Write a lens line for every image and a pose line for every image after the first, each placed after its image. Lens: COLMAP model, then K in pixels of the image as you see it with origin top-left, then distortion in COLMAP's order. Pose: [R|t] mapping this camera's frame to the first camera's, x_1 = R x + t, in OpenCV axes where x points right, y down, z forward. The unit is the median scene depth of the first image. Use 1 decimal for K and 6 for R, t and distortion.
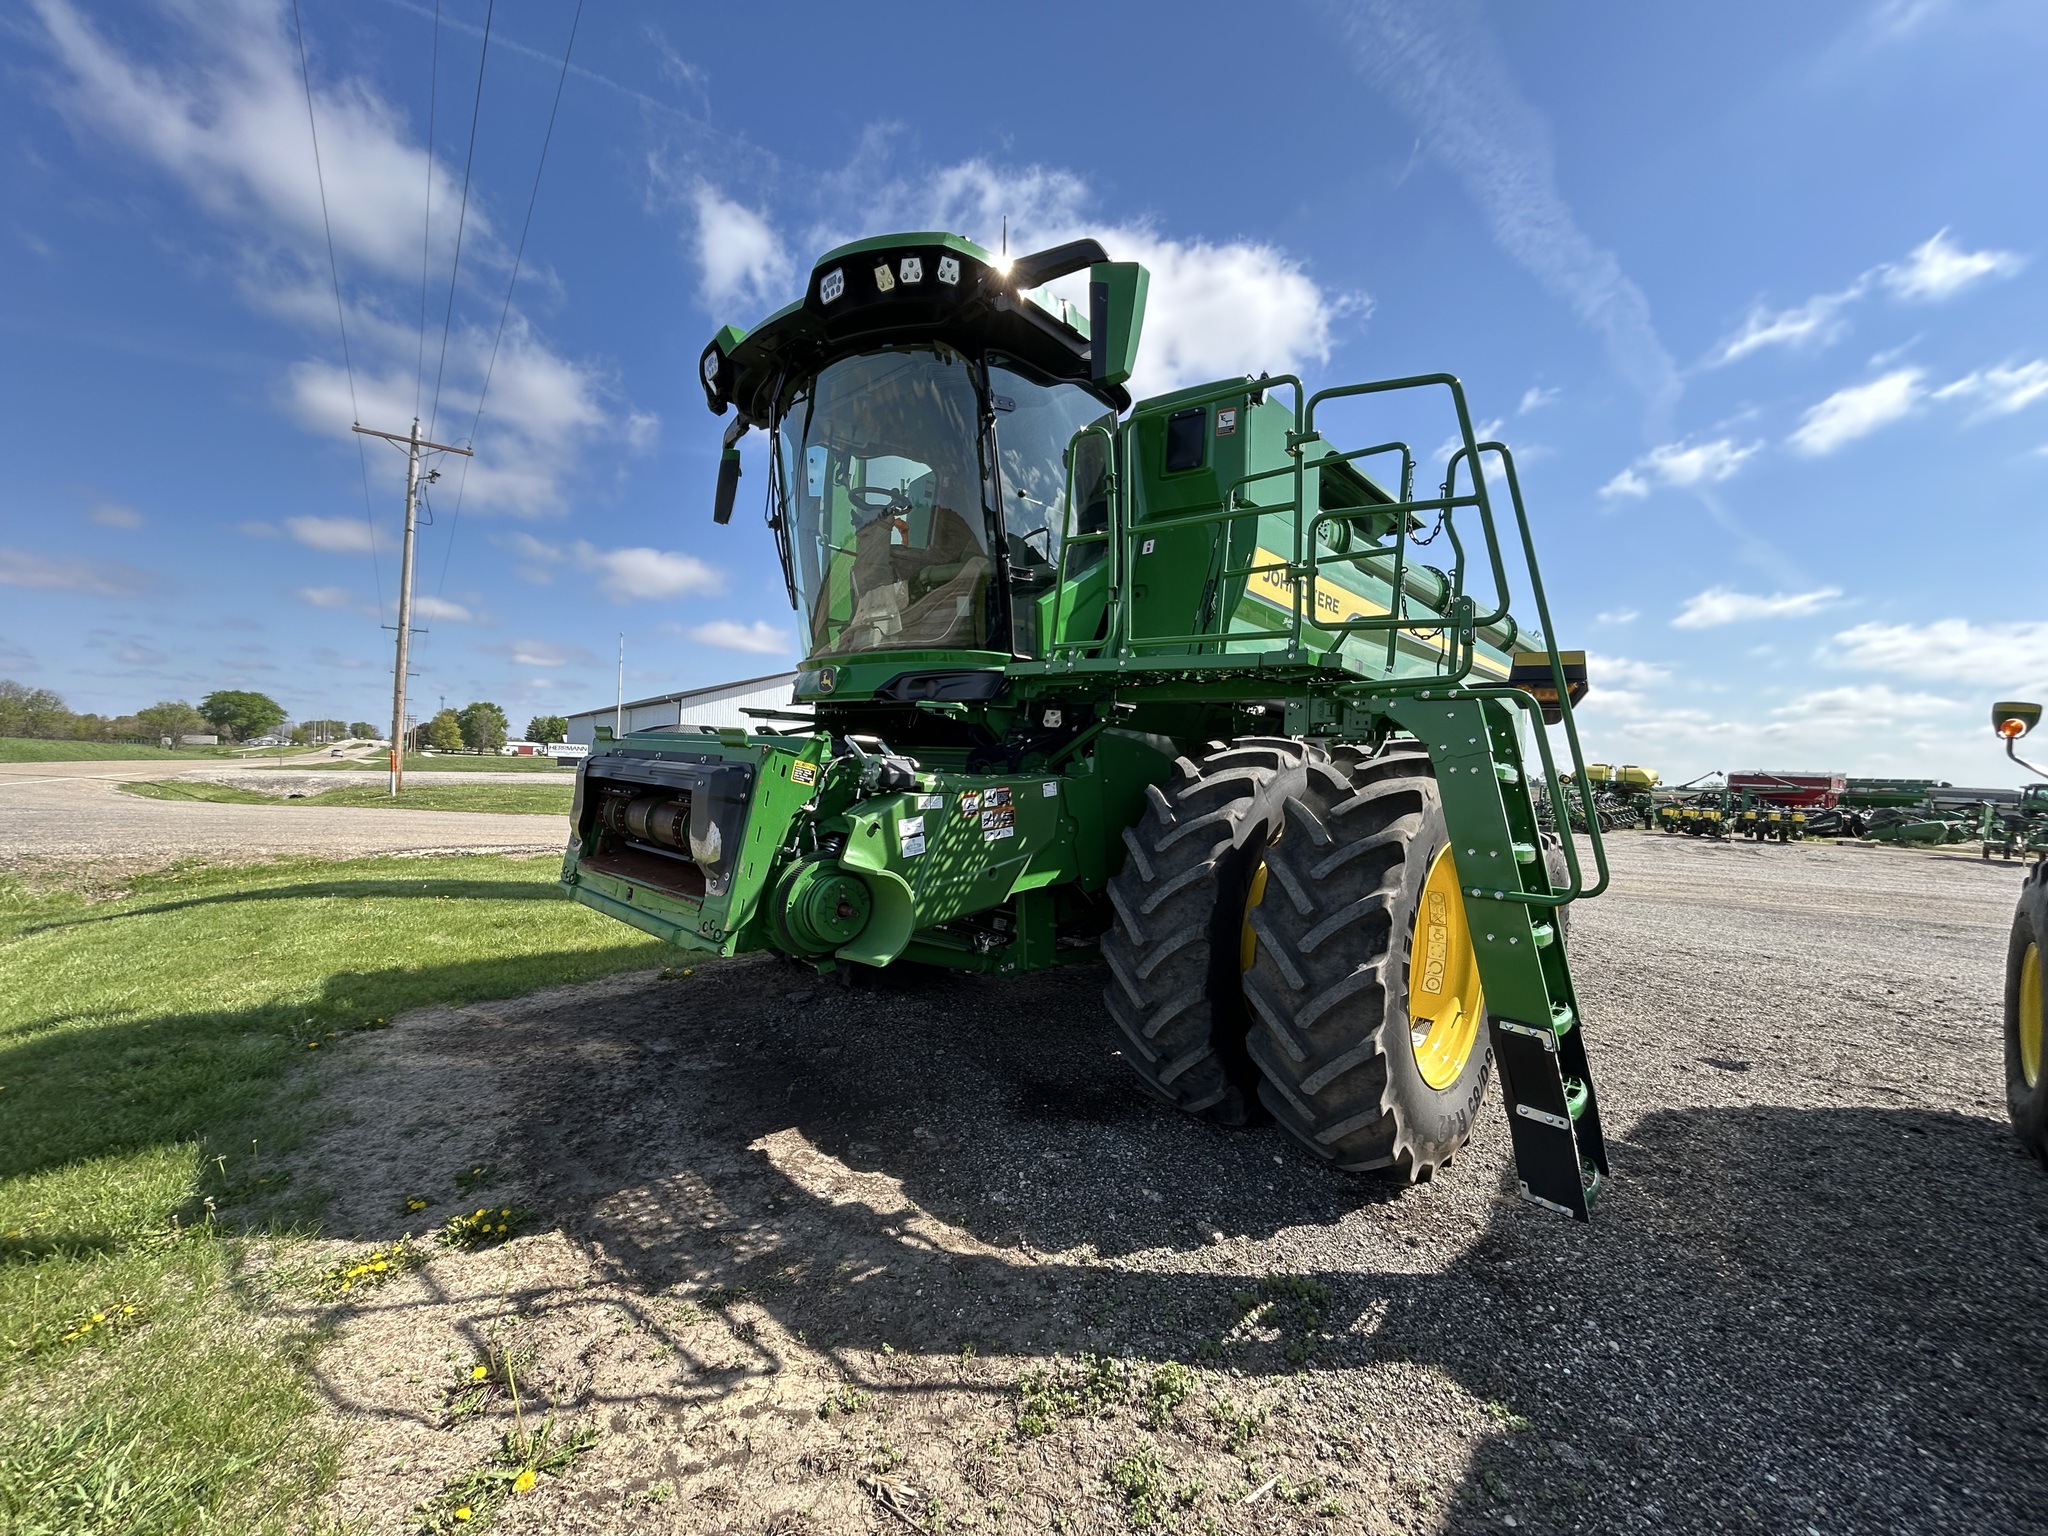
lens RADIAL K [[837.6, 0, 1021.2], [0, 837.6, 765.6], [0, 0, 1]] dist [-0.001260, 0.000339]
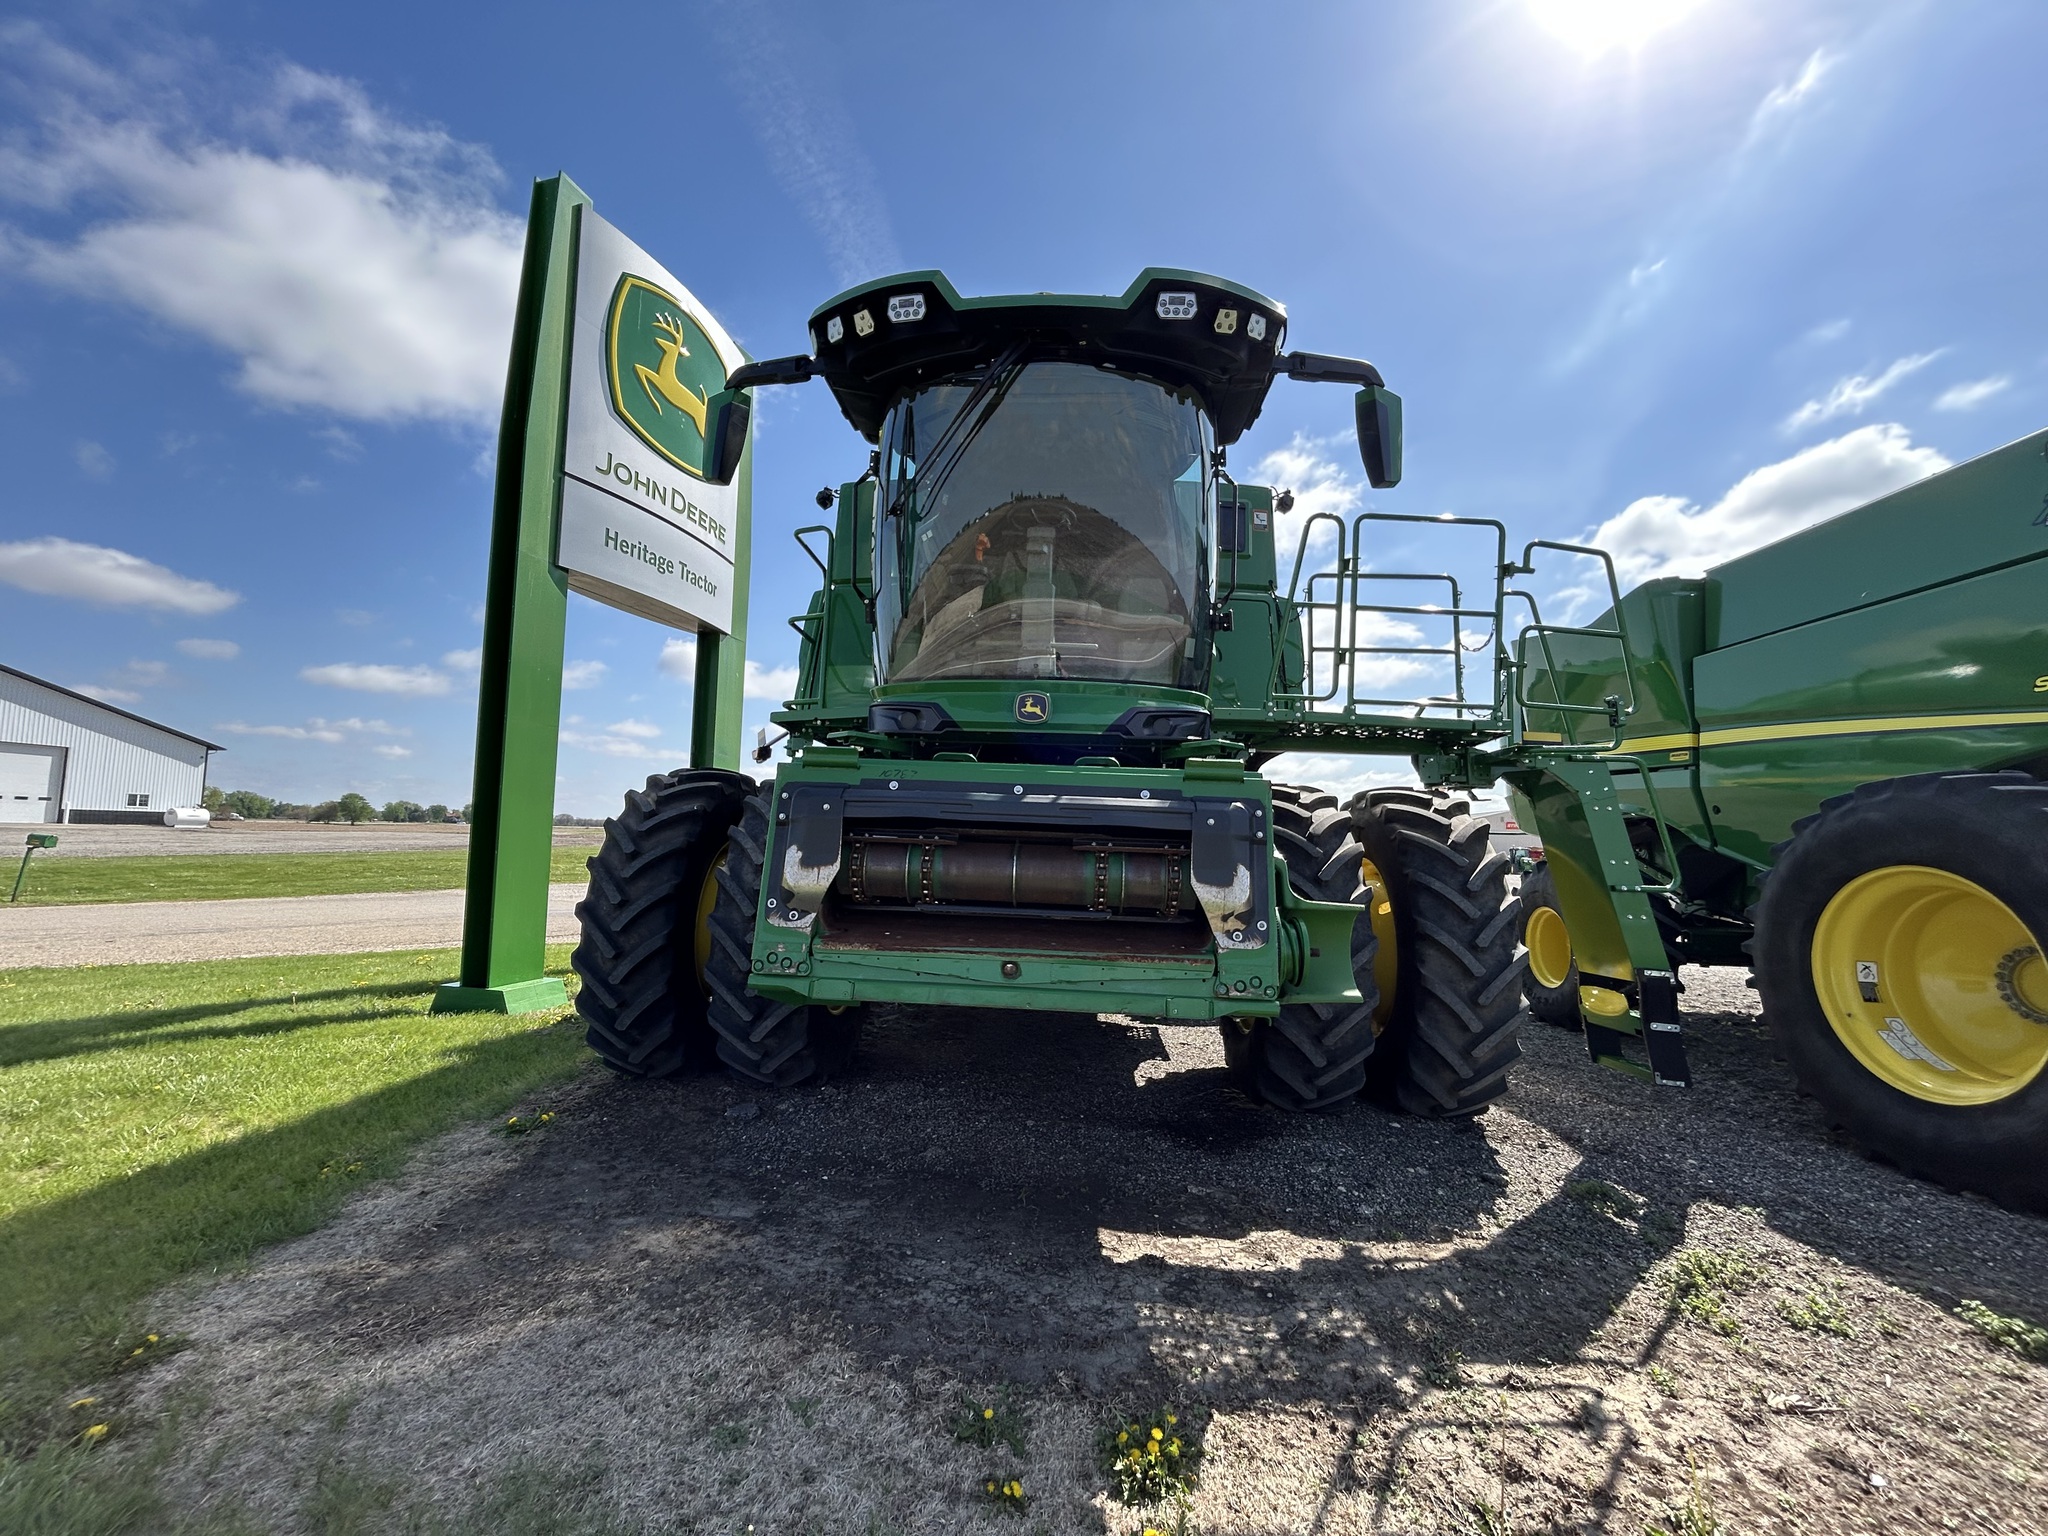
lens RADIAL K [[829.5, 0, 1020.6], [0, 829.5, 765.0], [0, 0, 1]] dist [-0.002293, -0.000105]
pose [[0.762698, 0.037588, 0.645662, -1.185471], [-0.000430, 0.998339, -0.057612, 0.012958], [-0.646755, 0.043663, 0.761447, 0.510884]]
